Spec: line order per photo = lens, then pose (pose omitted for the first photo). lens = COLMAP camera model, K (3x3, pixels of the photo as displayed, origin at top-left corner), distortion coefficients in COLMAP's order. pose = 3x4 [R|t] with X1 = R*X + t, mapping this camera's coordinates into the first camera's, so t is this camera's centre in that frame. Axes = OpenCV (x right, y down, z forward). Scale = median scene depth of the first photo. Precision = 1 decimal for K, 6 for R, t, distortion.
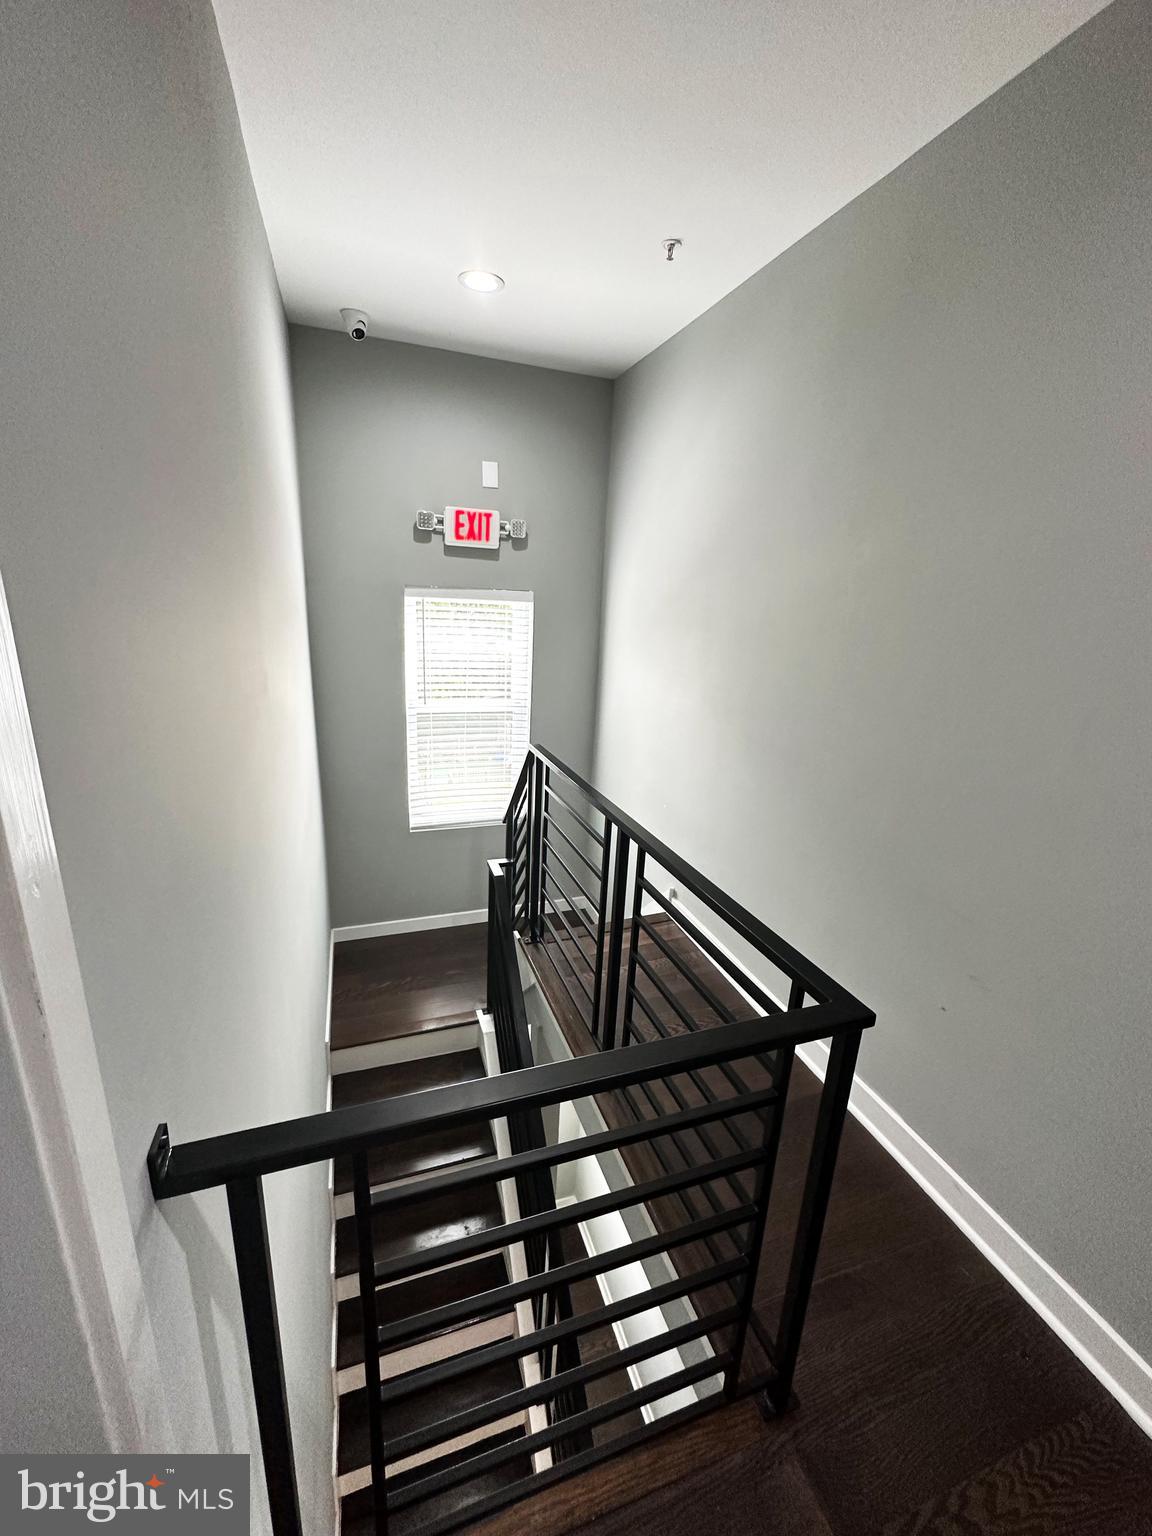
lens RADIAL K [[616.3, 0, 582.8], [0, 616.3, 772.0], [0, 0, 1]] dist [-0.003173, 0.001575]
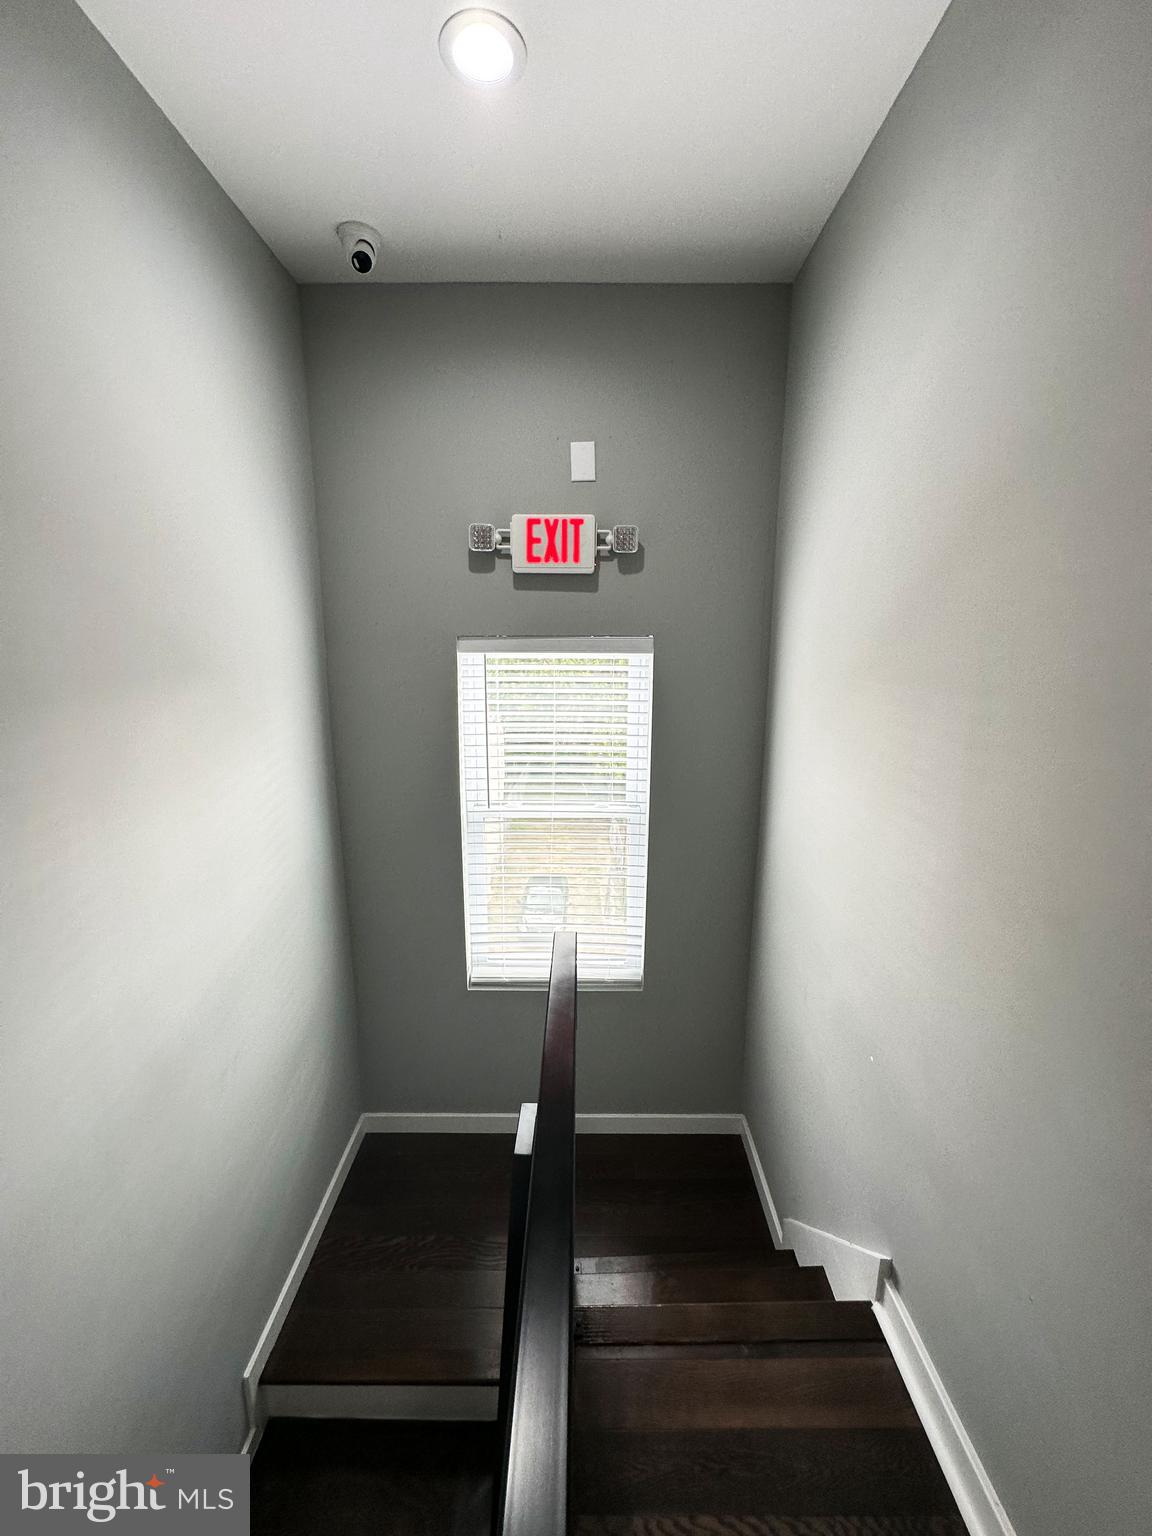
lens RADIAL K [[616.3, 0, 570.3], [0, 616.3, 768.3], [0, 0, 1]] dist [-0.003173, 0.001575]
pose [[0.934997, 0.023368, -0.353885, 0.071161], [-0.057031, 0.994748, -0.084996, -0.106131], [0.350040, 0.099653, 0.931419, 0.421130]]
